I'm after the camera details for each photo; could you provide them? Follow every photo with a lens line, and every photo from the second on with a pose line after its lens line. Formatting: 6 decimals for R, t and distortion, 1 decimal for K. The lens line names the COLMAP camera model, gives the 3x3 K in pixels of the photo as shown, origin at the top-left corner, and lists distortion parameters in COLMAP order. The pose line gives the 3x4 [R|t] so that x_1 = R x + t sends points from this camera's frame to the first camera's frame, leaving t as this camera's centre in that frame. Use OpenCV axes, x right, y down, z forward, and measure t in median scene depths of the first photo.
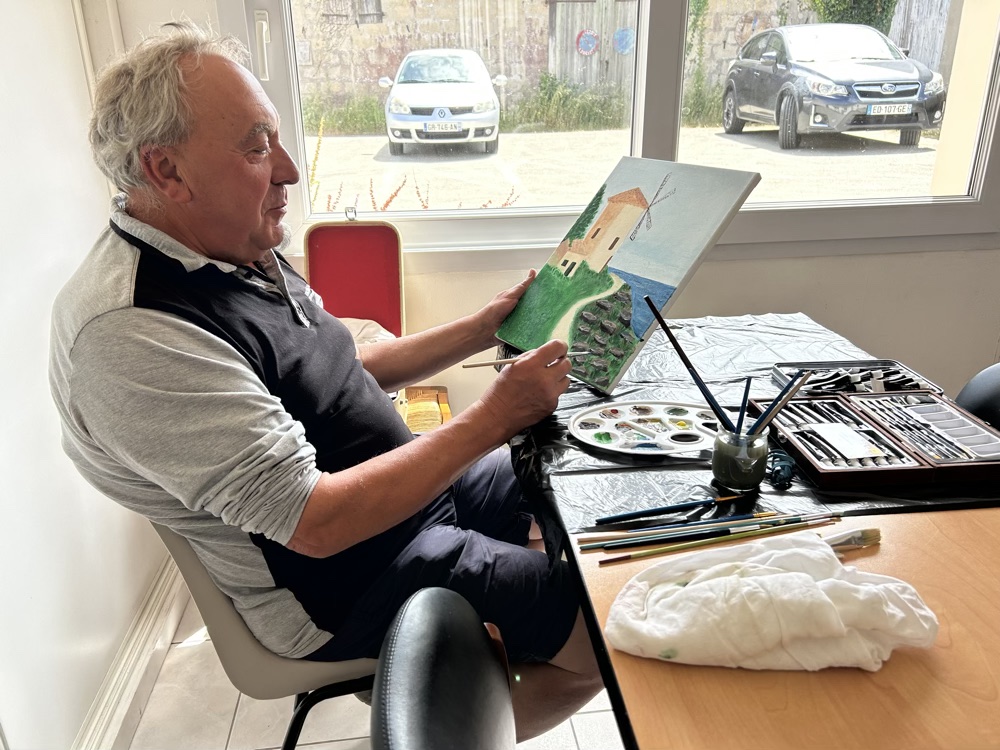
lens RADIAL K [[768.0, 0, 500.0], [0, 768.0, 375.0], [0, 0, 1]] dist [0.037708, -0.004762]
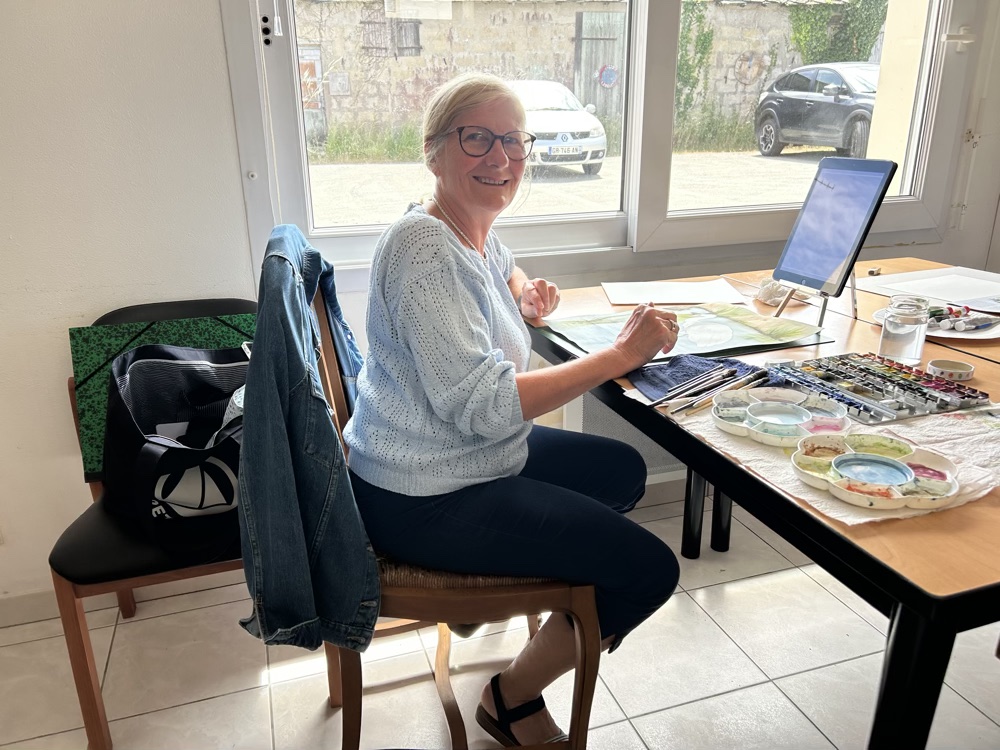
lens RADIAL K [[768.0, 0, 500.0], [0, 768.0, 375.0], [0, 0, 1]] dist [0.037708, -0.004762]
pose [[0.979630, -0.061974, 0.191007, -0.273024], [0.069584, 0.997017, -0.033390, 0.016415], [-0.188368, 0.046001, 0.981021, -0.022184]]
